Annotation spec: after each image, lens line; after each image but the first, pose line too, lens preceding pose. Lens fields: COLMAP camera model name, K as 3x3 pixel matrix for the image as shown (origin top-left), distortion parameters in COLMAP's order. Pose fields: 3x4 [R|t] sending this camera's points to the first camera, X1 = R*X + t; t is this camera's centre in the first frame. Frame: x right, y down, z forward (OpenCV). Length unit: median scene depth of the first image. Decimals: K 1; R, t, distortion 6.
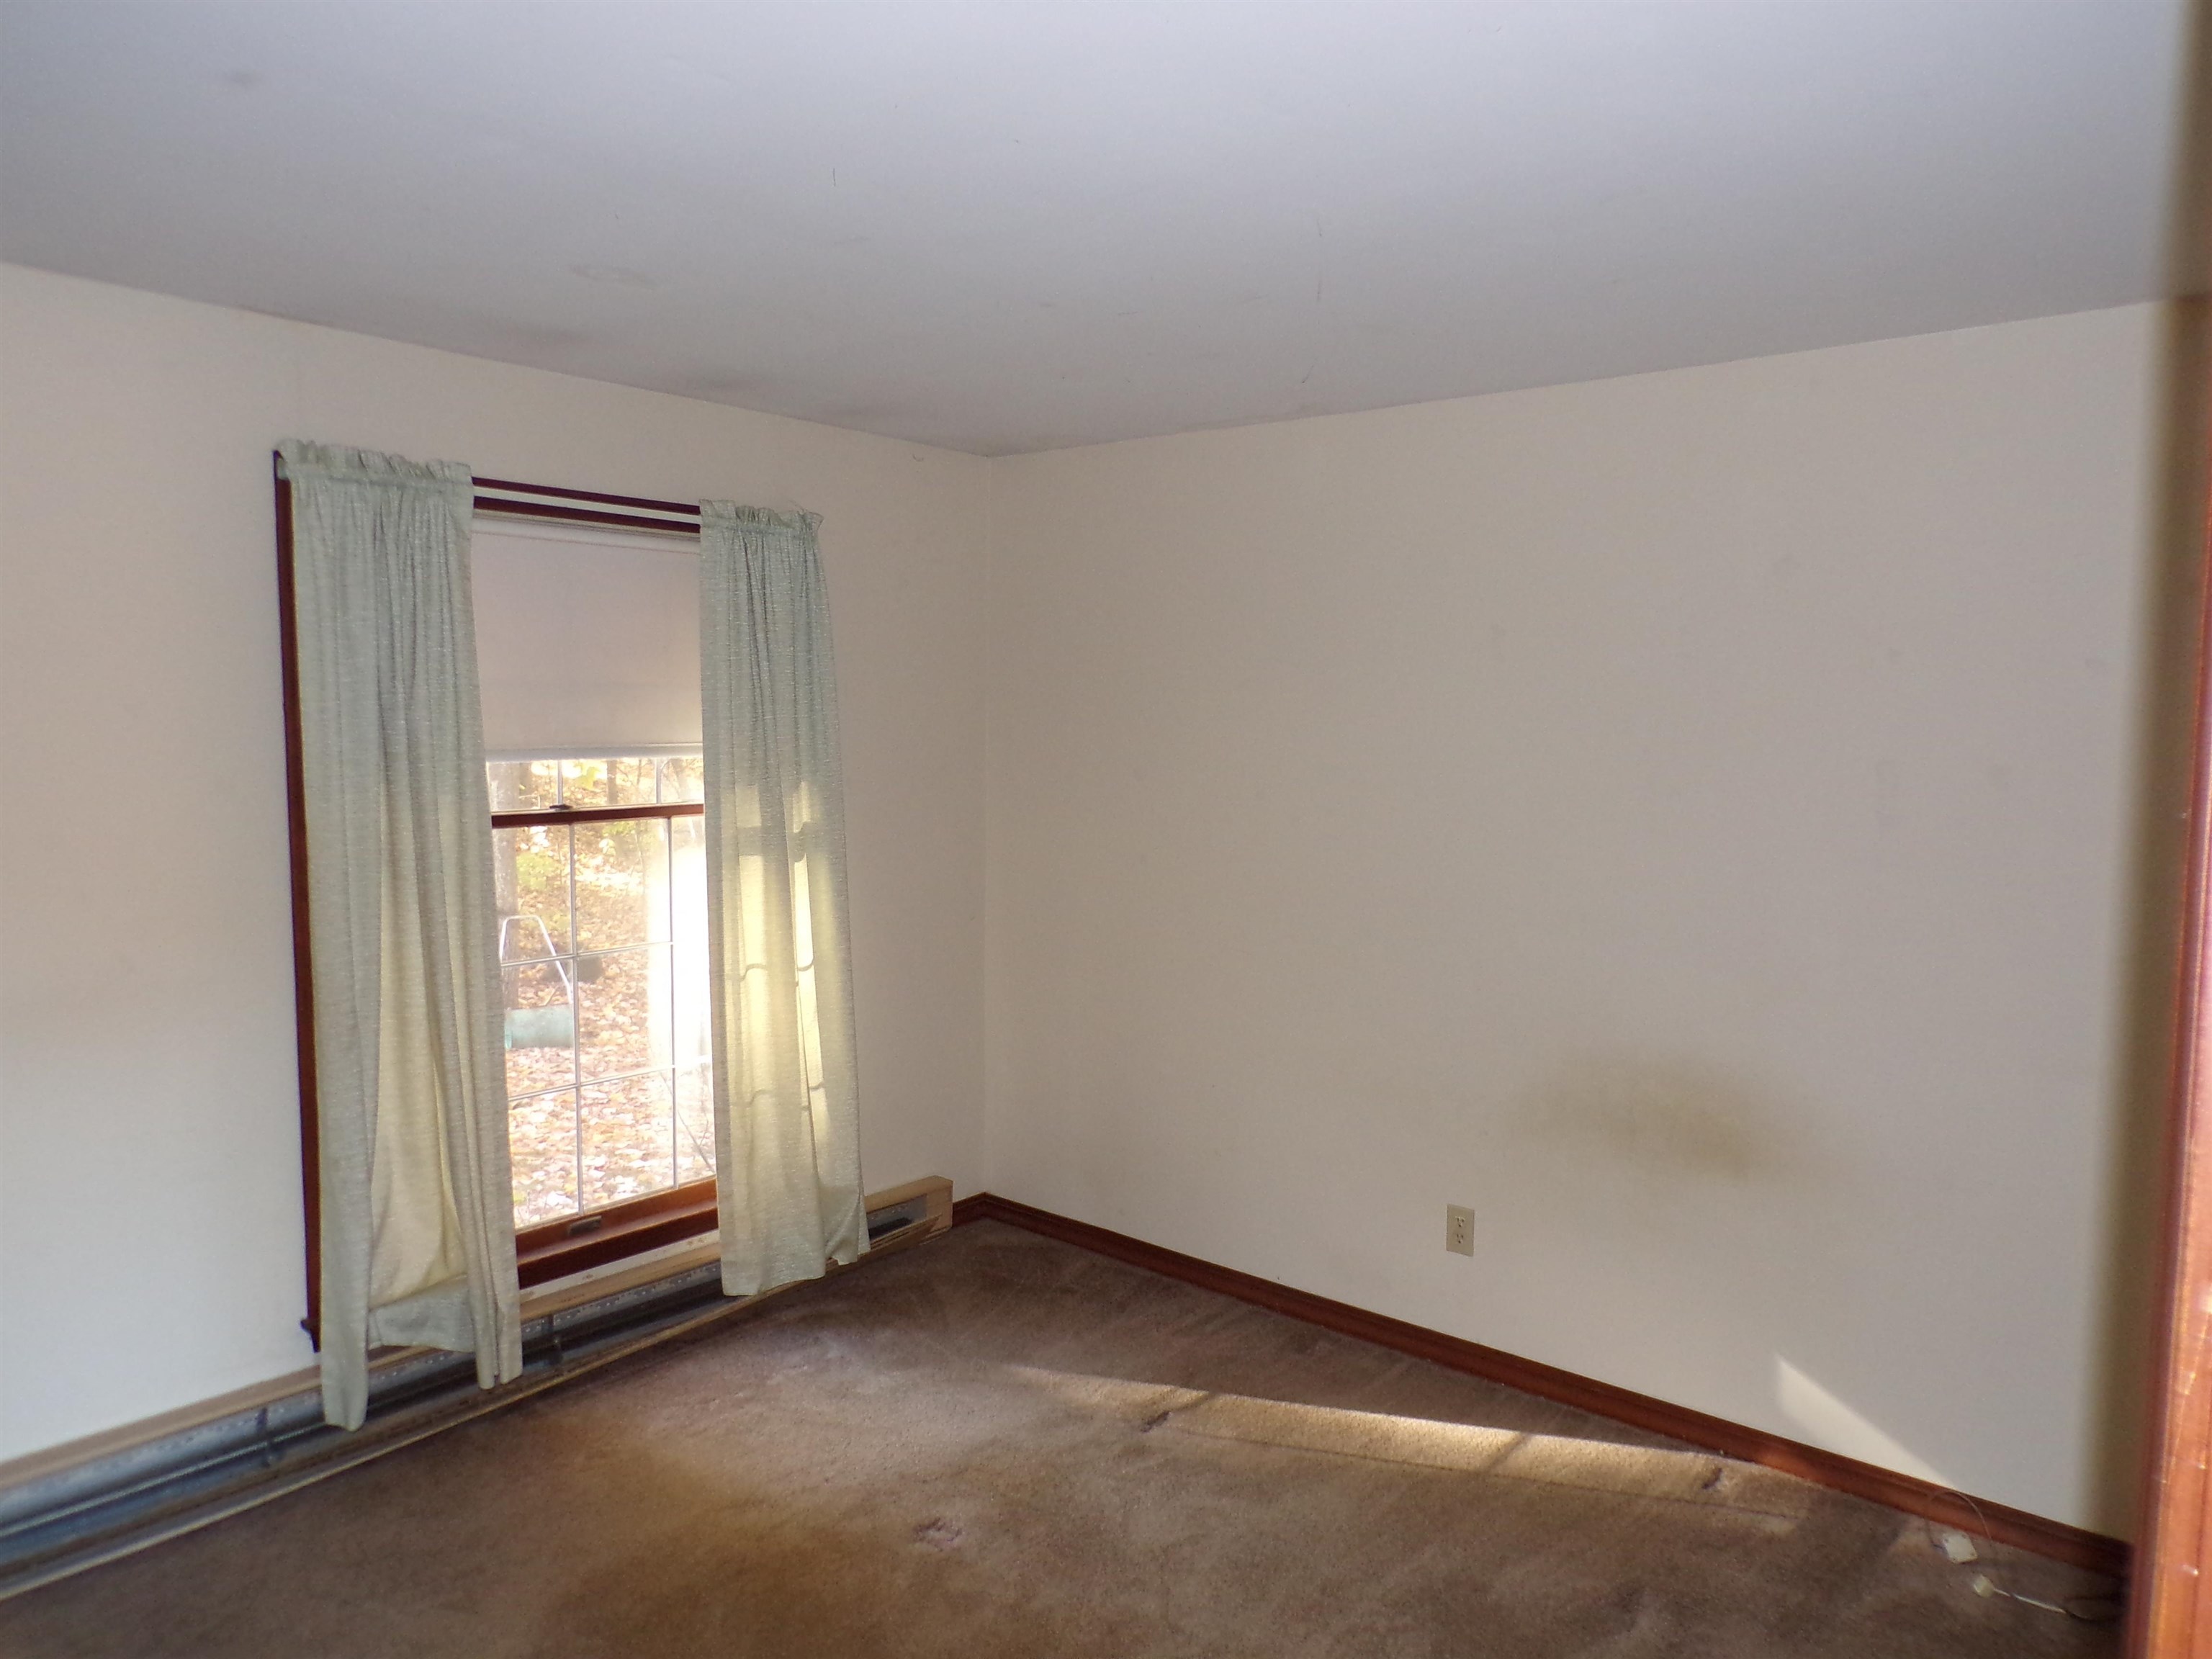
lens RADIAL K [[1512.4, 0, 1108.1], [0, 1512.4, 845.7], [0, 0, 1]] dist [0.000959, 0.001471]
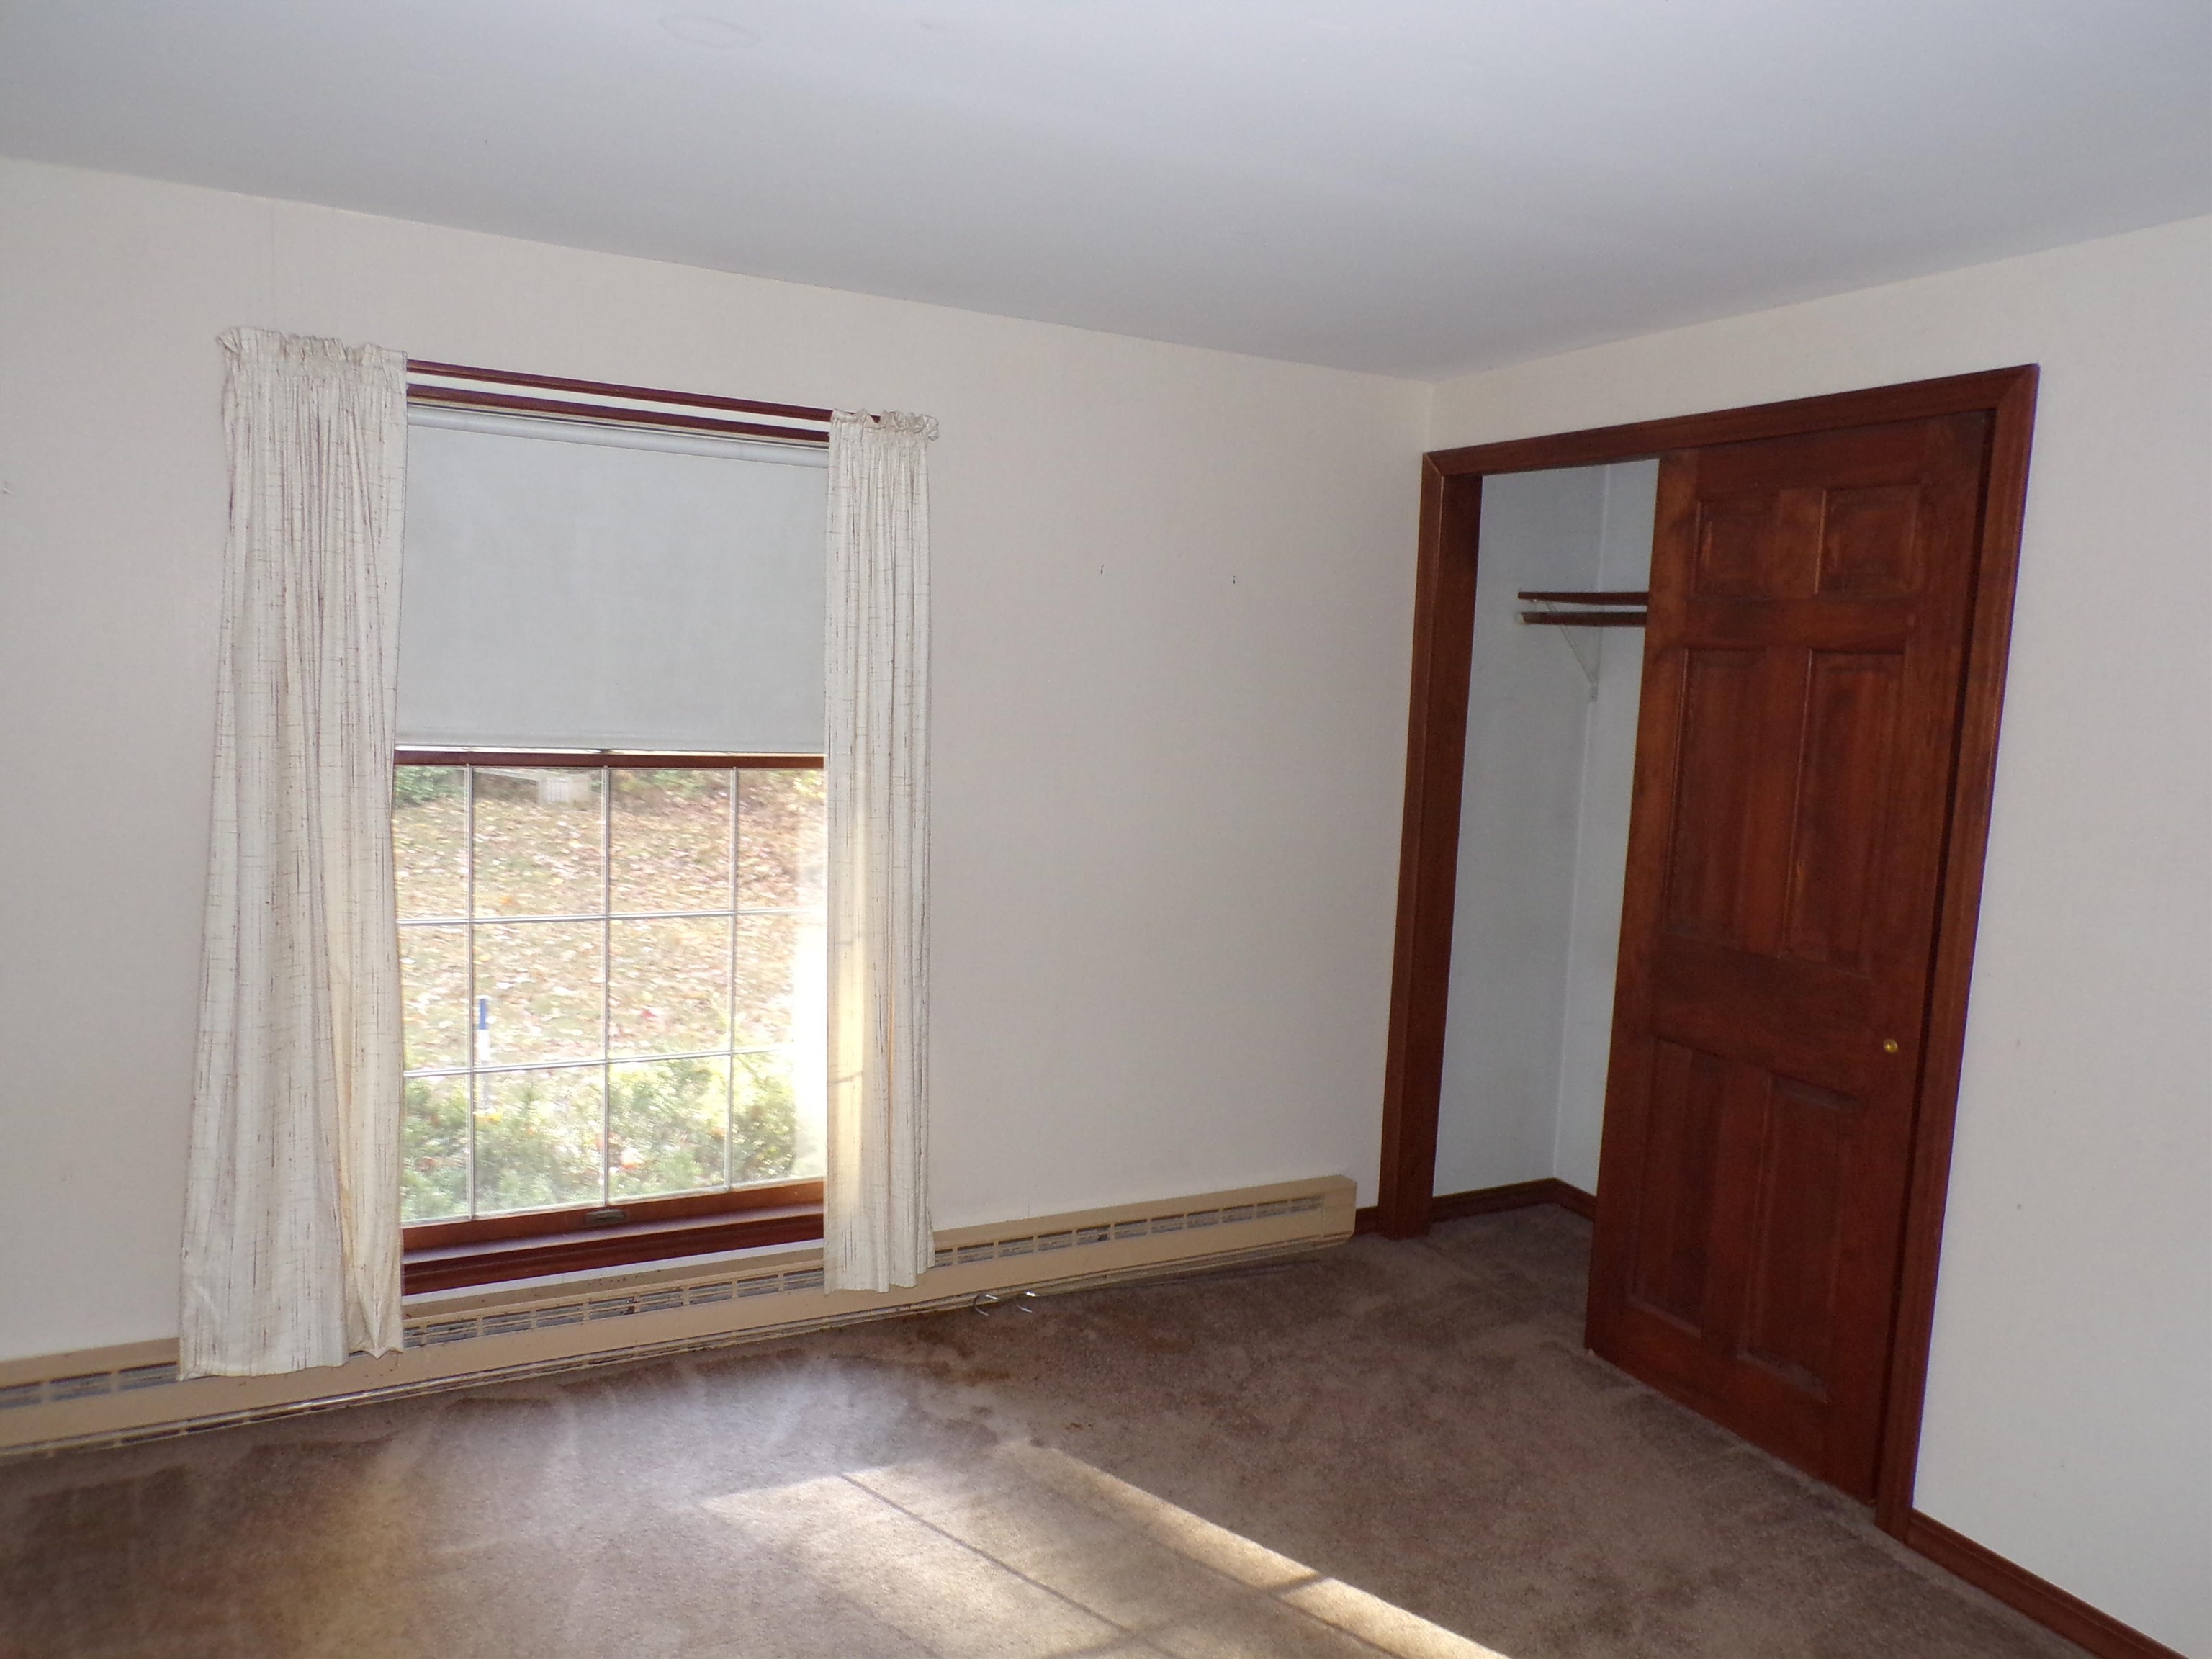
lens RADIAL K [[1512.4, 0, 1108.1], [0, 1512.4, 845.7], [0, 0, 1]] dist [0.000959, 0.001471]
pose [[0.923468, 0.083006, -0.374588, 0.224057], [-0.072954, 0.996494, 0.040962, -0.024175], [0.376675, -0.010500, 0.926286, 0.260049]]
